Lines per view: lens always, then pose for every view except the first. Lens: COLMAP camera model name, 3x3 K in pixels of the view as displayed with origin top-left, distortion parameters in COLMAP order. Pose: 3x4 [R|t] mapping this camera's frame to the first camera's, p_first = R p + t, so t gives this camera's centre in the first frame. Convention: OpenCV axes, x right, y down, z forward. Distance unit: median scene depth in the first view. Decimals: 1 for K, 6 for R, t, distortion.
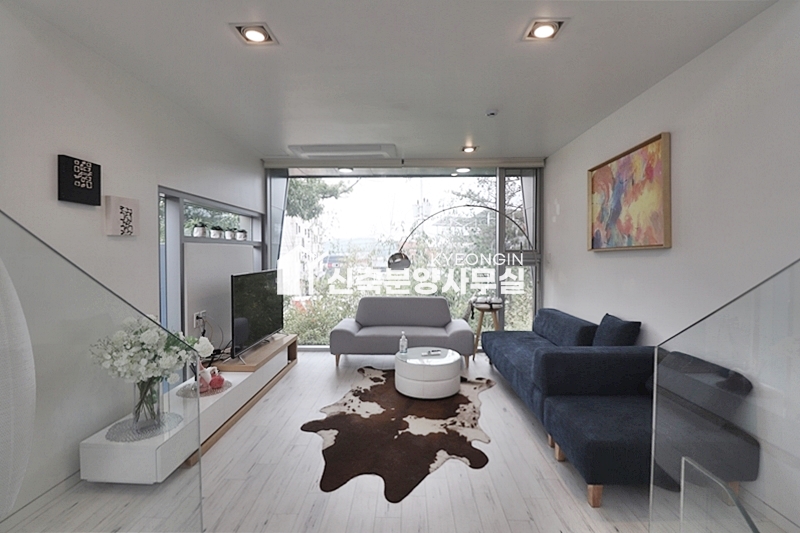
lens RADIAL K [[372.3, 0, 397.3], [0, 372.3, 253.2], [0, 0, 1]] dist [-0.007686, -0.007624]
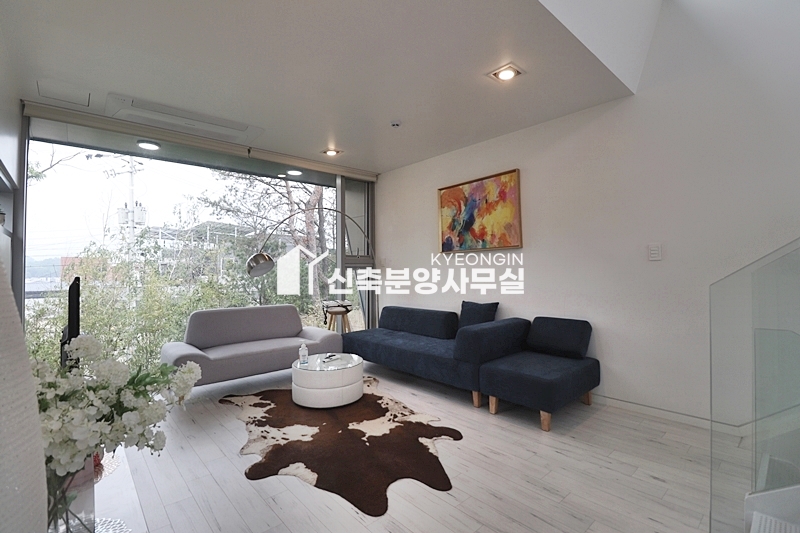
lens RADIAL K [[372.3, 0, 399.0], [0, 372.3, 253.5], [0, 0, 1]] dist [-0.007686, -0.007624]
pose [[0.725717, 0.022993, 0.687609, -0.500619], [0.010319, 0.998965, -0.044296, 0.054678], [-0.687916, 0.039242, 0.724729, 0.220318]]
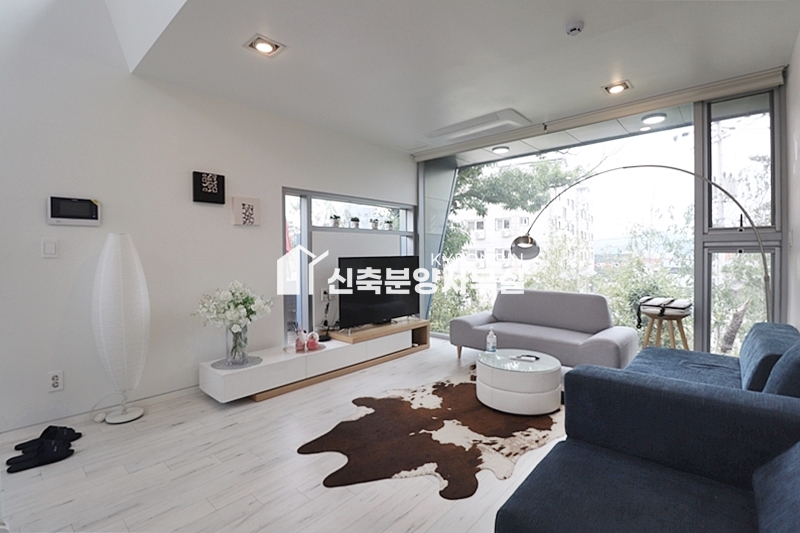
lens RADIAL K [[372.3, 0, 394.4], [0, 372.3, 252.0], [0, 0, 1]] dist [-0.007686, -0.007624]
pose [[0.753612, -0.005907, -0.657293, 0.471342], [0.006079, 0.999979, -0.002017, 0.048043], [0.657291, -0.002475, 0.753633, 0.250956]]
